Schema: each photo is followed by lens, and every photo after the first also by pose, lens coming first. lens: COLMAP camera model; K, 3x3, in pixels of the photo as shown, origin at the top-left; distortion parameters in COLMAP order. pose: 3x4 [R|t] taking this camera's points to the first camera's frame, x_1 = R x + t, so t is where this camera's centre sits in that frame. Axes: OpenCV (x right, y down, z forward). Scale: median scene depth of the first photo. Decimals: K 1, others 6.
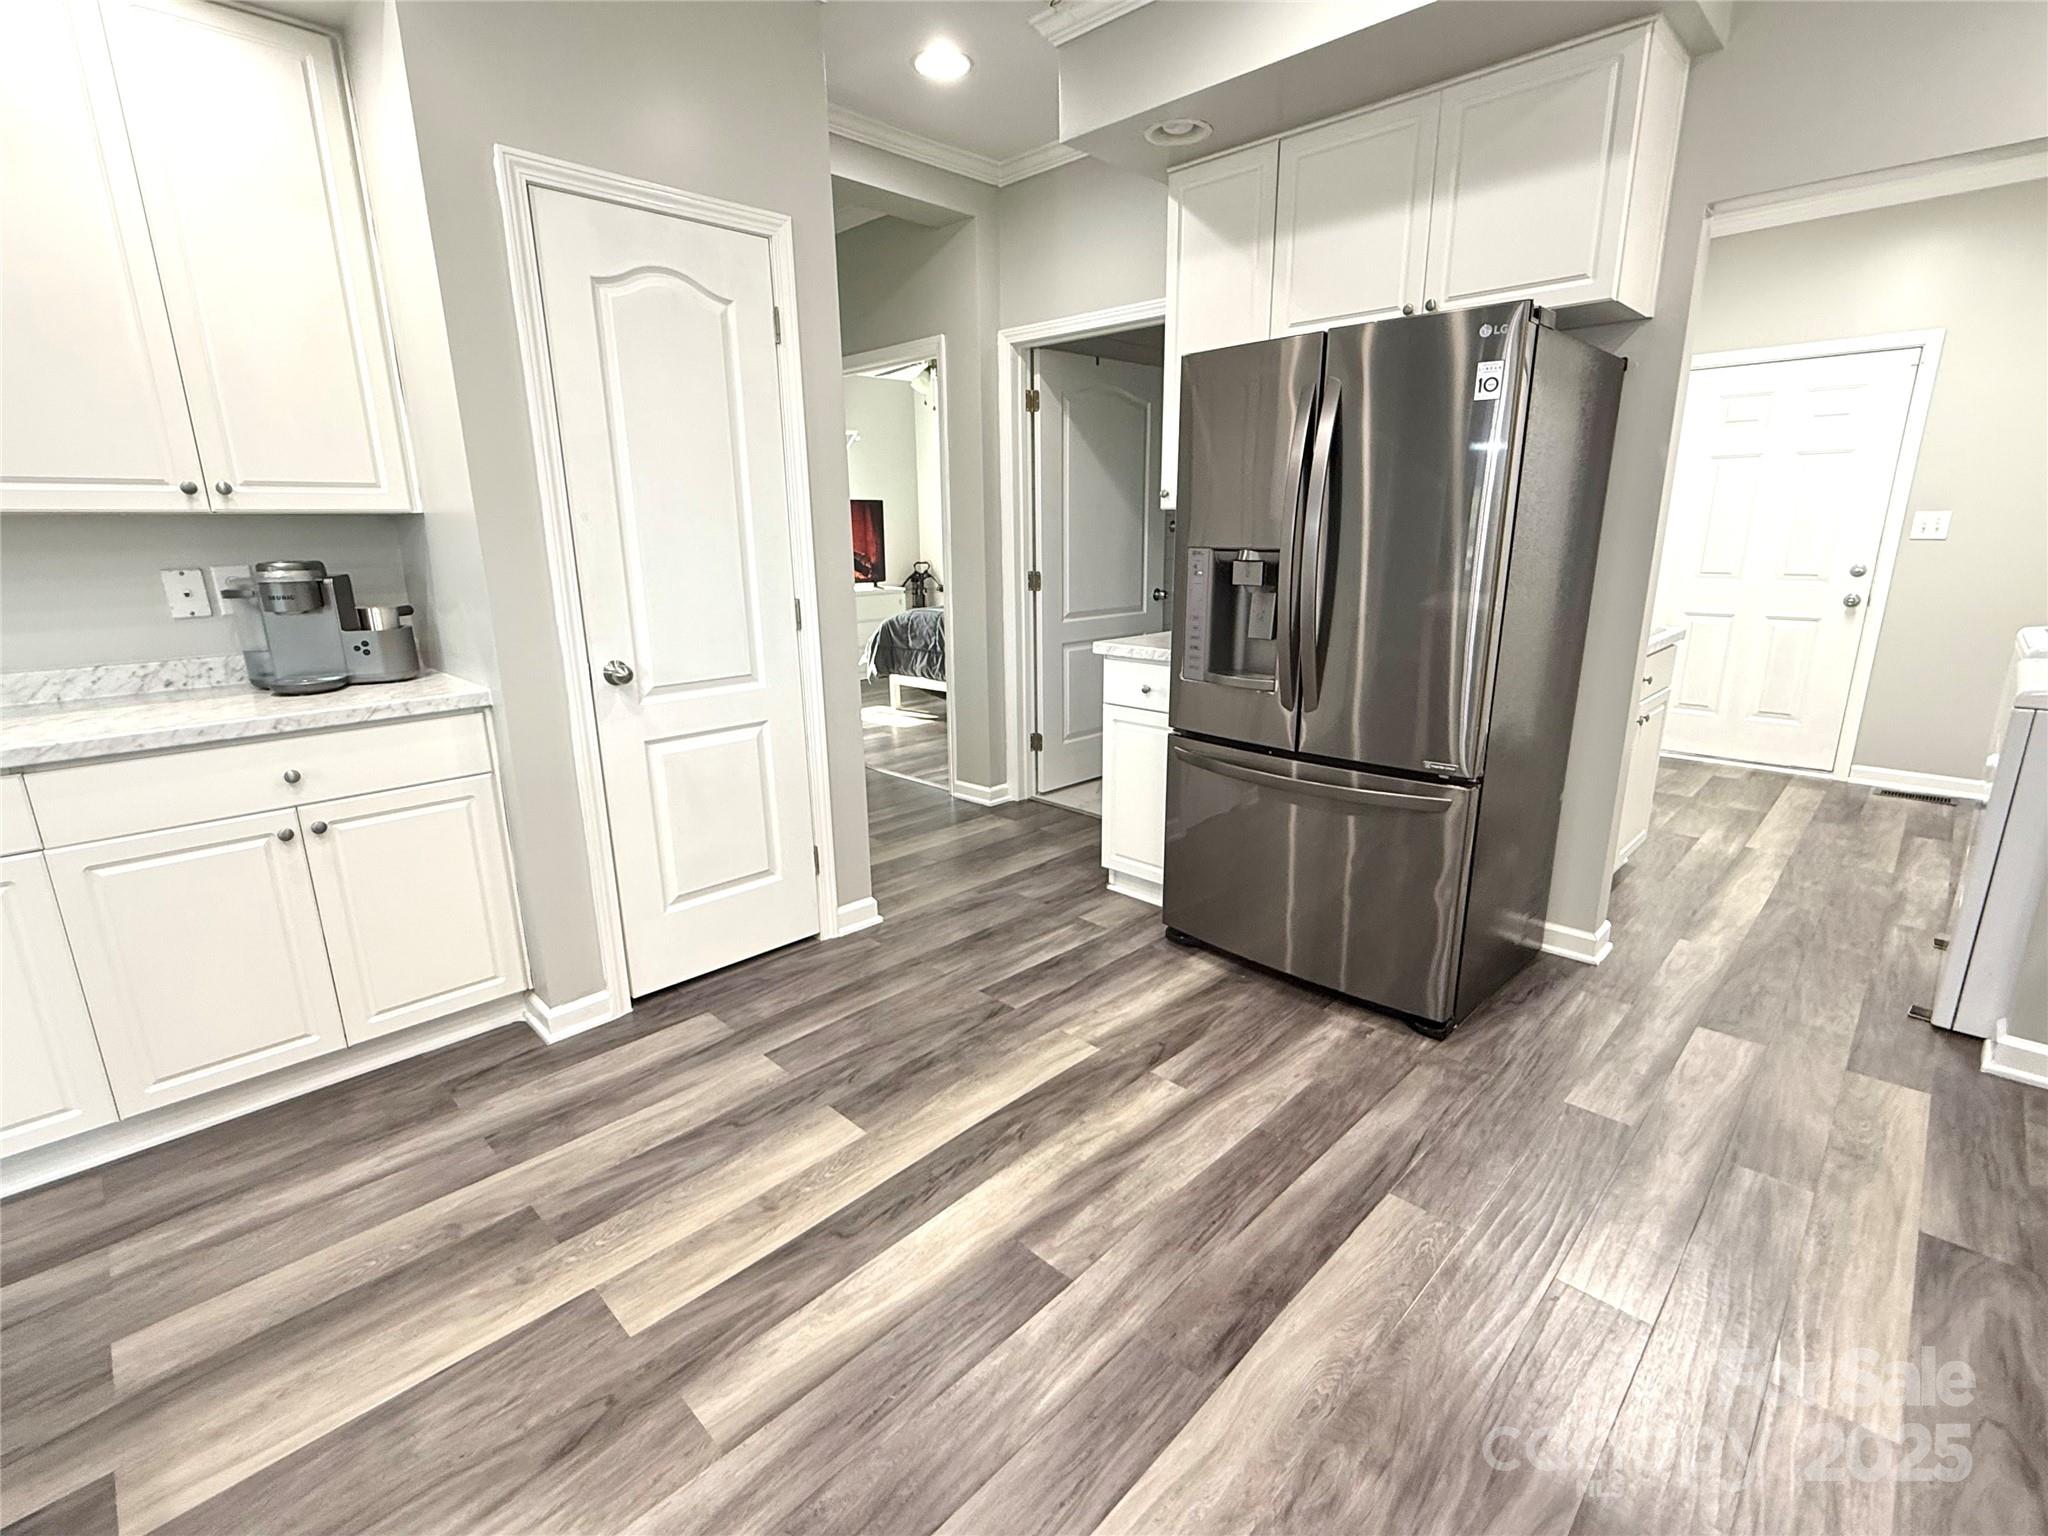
lens RADIAL K [[941.9, 0, 1027.4], [0, 941.9, 771.2], [0, 0, 1]] dist [0.001416, -0.001100]
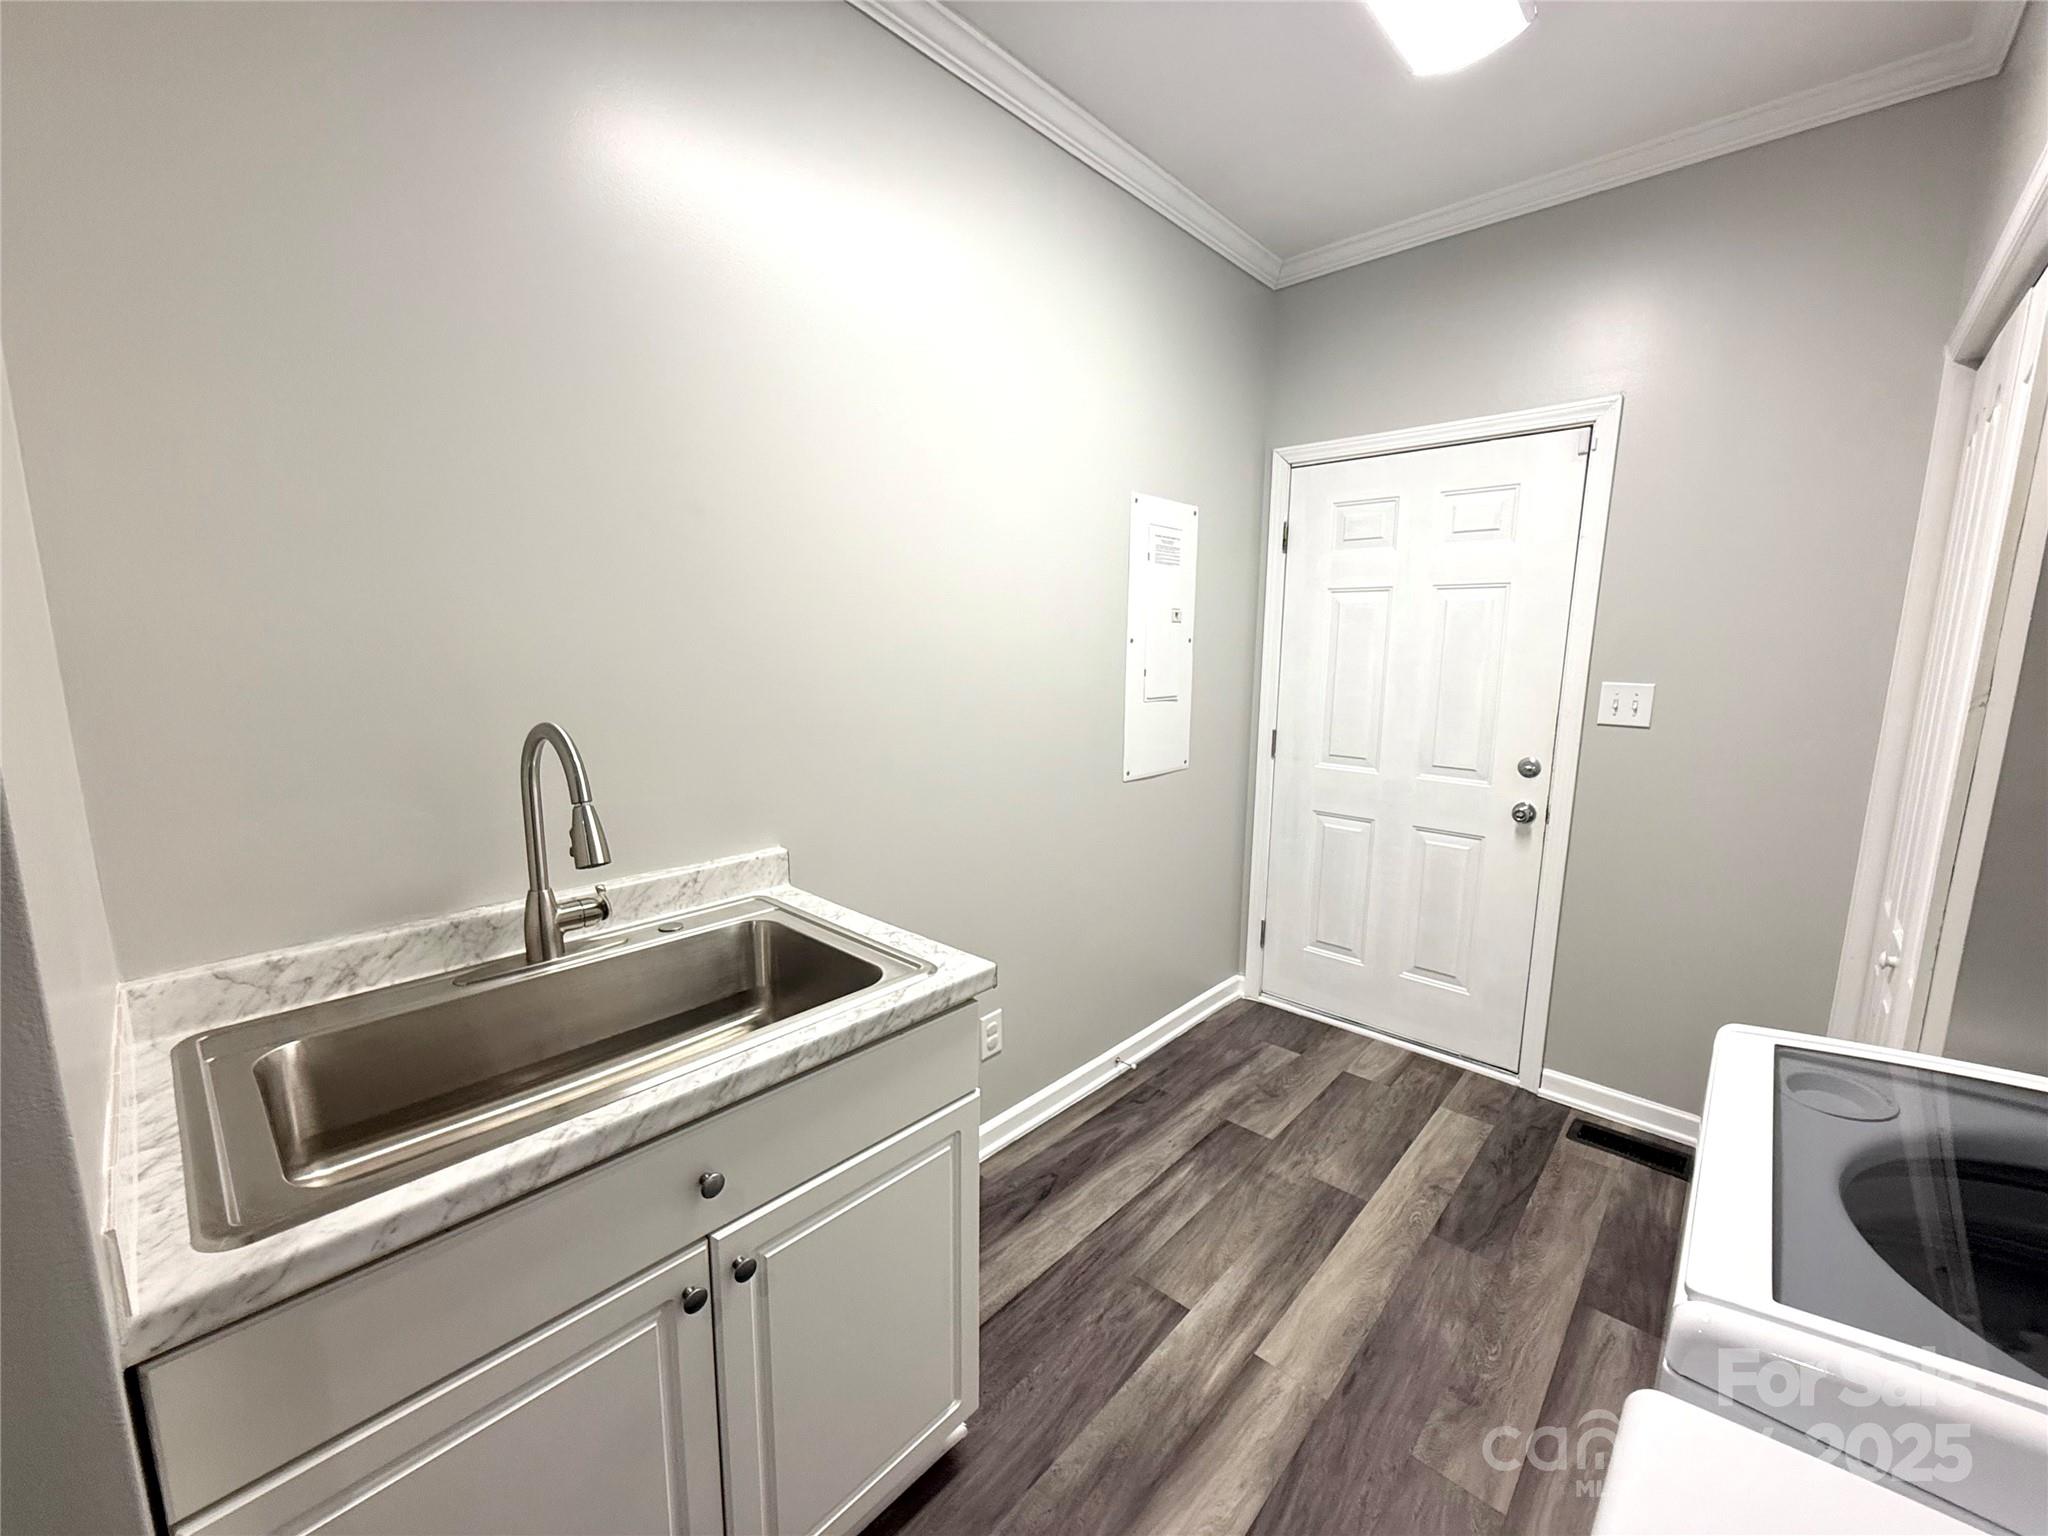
lens RADIAL K [[817.4, 0, 1030.8], [0, 817.4, 775.8], [0, 0, 1]] dist [-0.000281, -0.000079]
pose [[0.999216, 0.015918, 0.036242, 1.006806], [-0.012591, 0.995841, -0.090229, -0.293863], [-0.037527, 0.089702, 0.995261, 0.887575]]
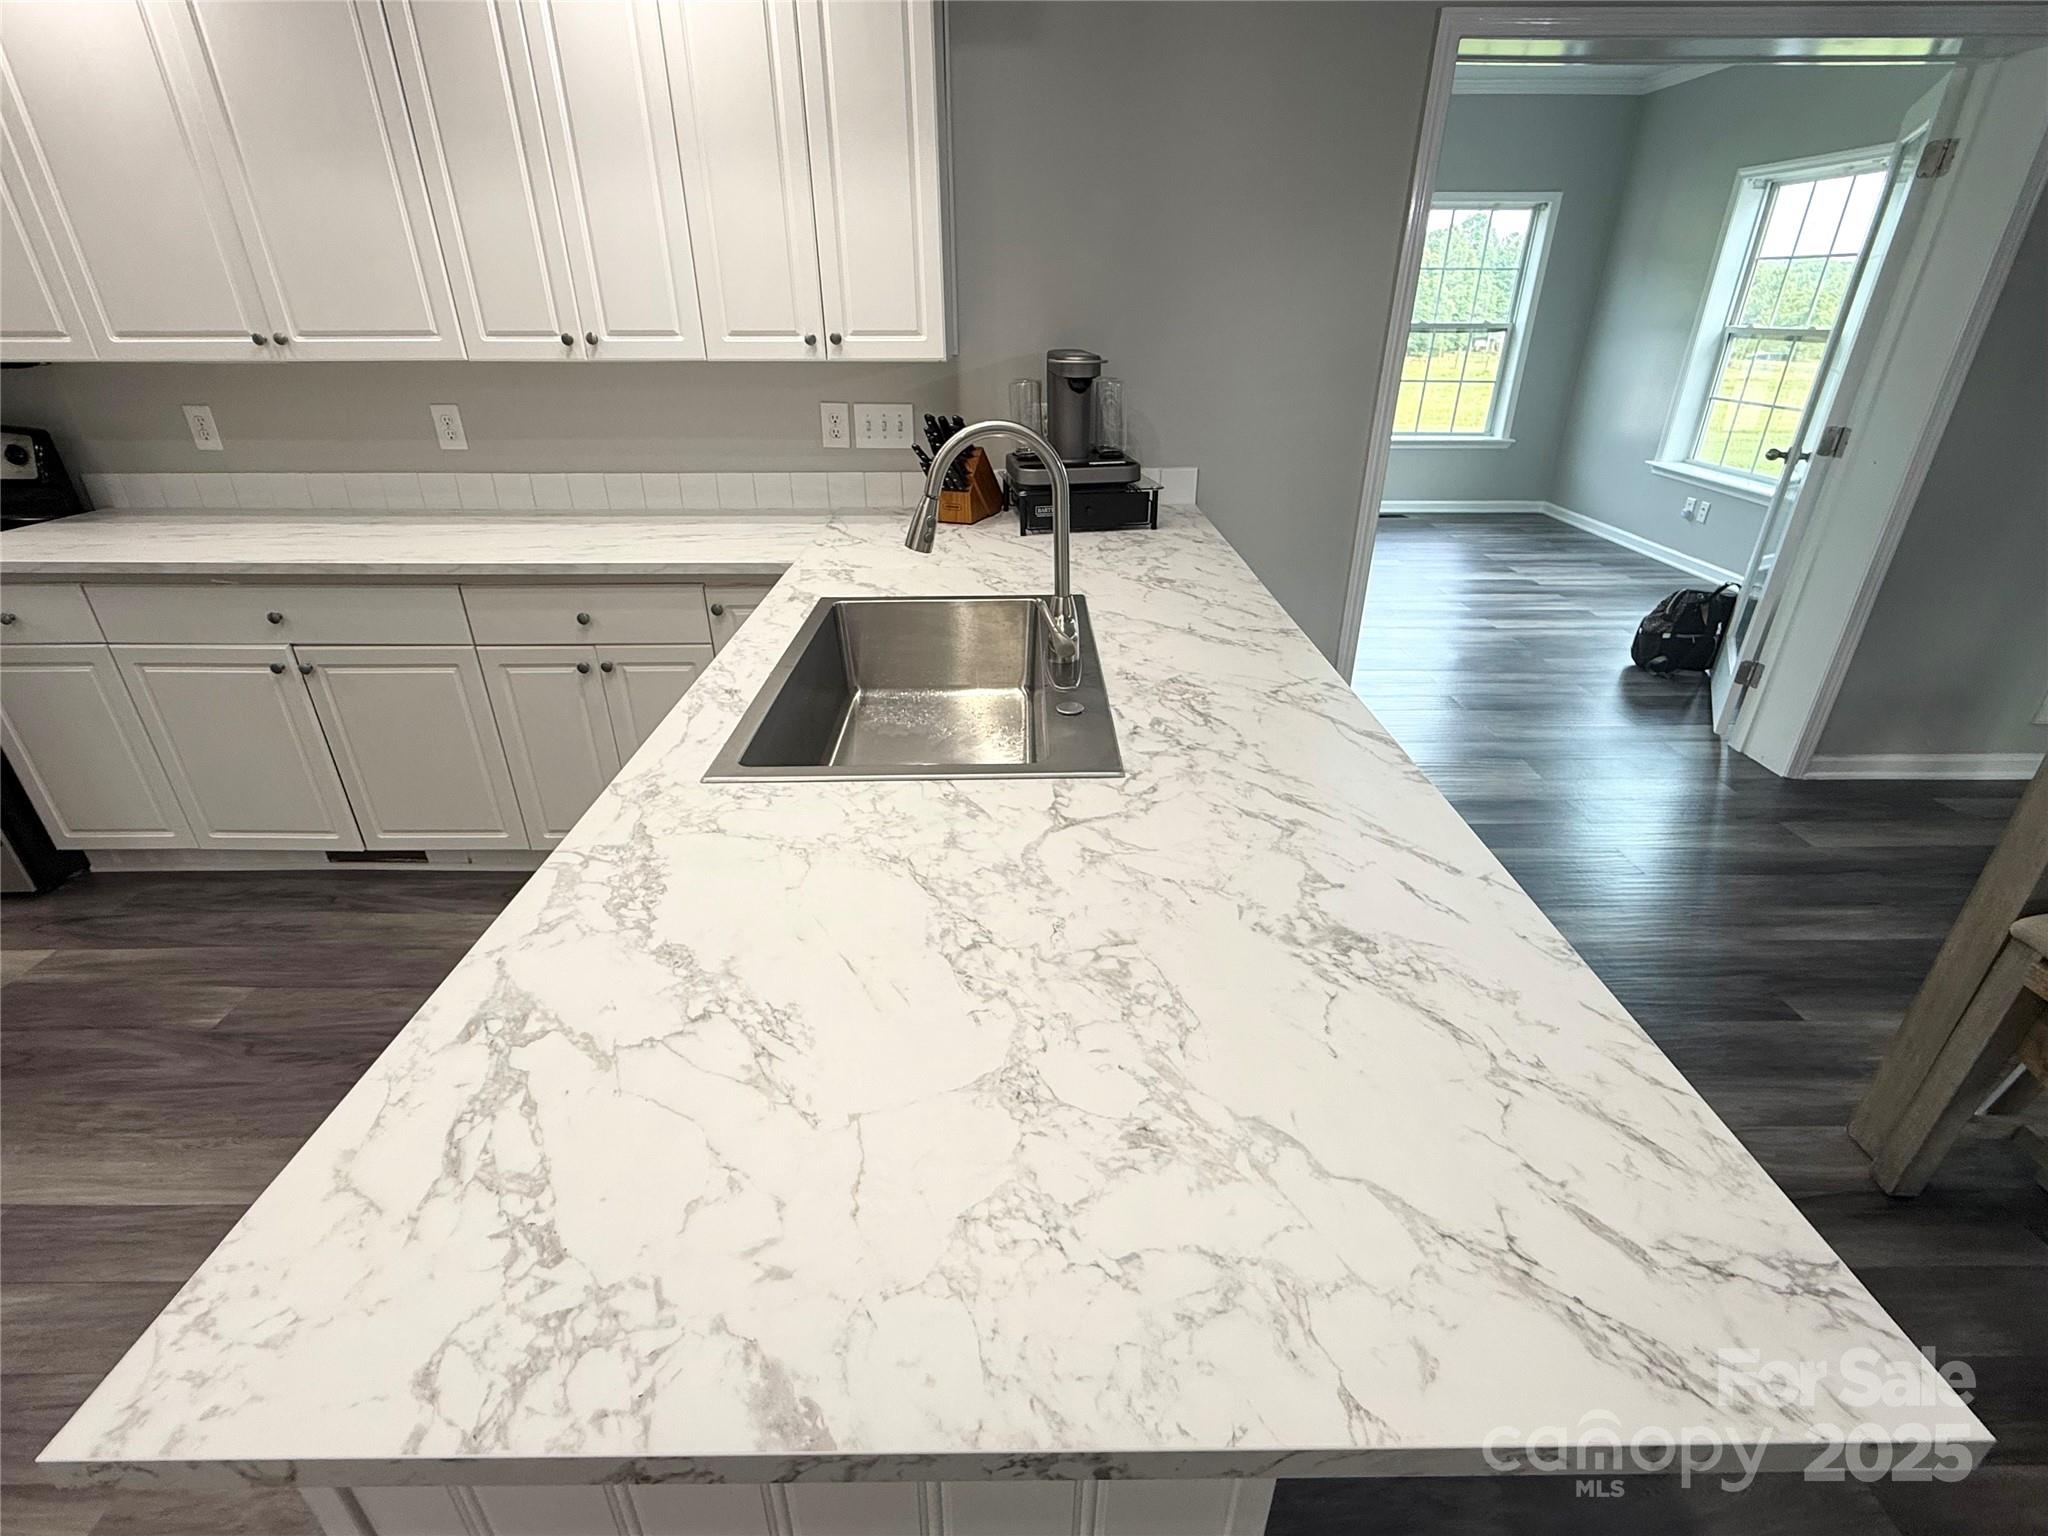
lens RADIAL K [[941.9, 0, 1020.8], [0, 941.9, 770.3], [0, 0, 1]] dist [0.001416, -0.001100]
pose [[-0.706877, -0.308554, 0.636490, -0.777776], [0.185084, 0.787804, 0.587459, -0.142679], [-0.682692, 0.533066, -0.499773, 0.268403]]
